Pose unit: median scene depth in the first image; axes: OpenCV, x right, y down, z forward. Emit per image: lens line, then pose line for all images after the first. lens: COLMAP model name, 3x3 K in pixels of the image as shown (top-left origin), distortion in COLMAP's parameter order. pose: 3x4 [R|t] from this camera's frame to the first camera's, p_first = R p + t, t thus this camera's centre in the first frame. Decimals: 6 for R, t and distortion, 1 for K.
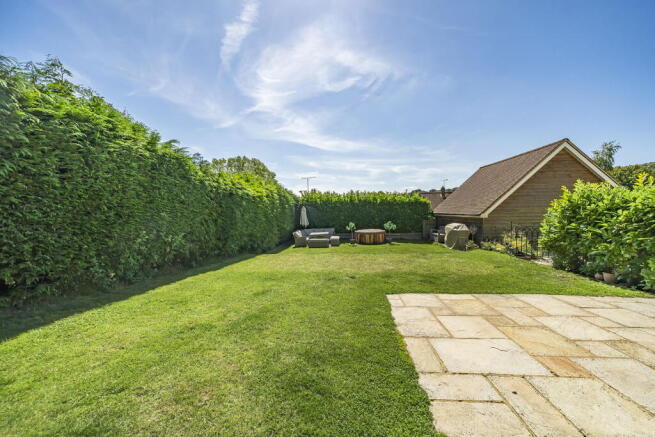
lens RADIAL K [[241.0, 0, 327.5], [0, 241.0, 218.5], [0, 0, 1]] dist [-0.000964, -0.000090]
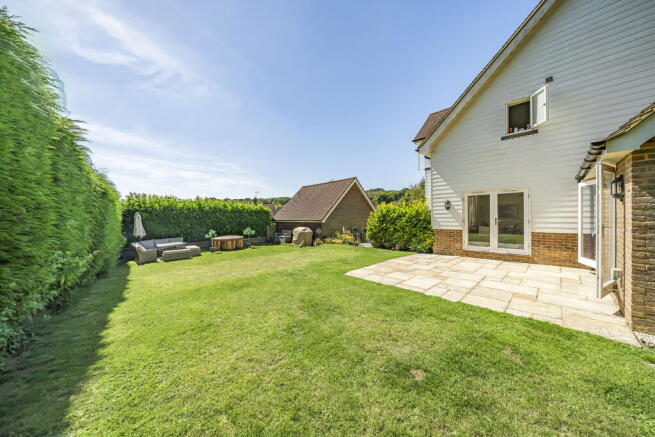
lens RADIAL K [[224.2, 0, 327.5], [0, 224.2, 218.5], [0, 0, 1]] dist [-0.001037, -0.000097]
pose [[0.662858, -0.002590, 0.748741, -0.274458], [0.025992, 0.999471, -0.019553, 0.000073], [-0.748294, 0.032422, 0.662574, 0.049146]]
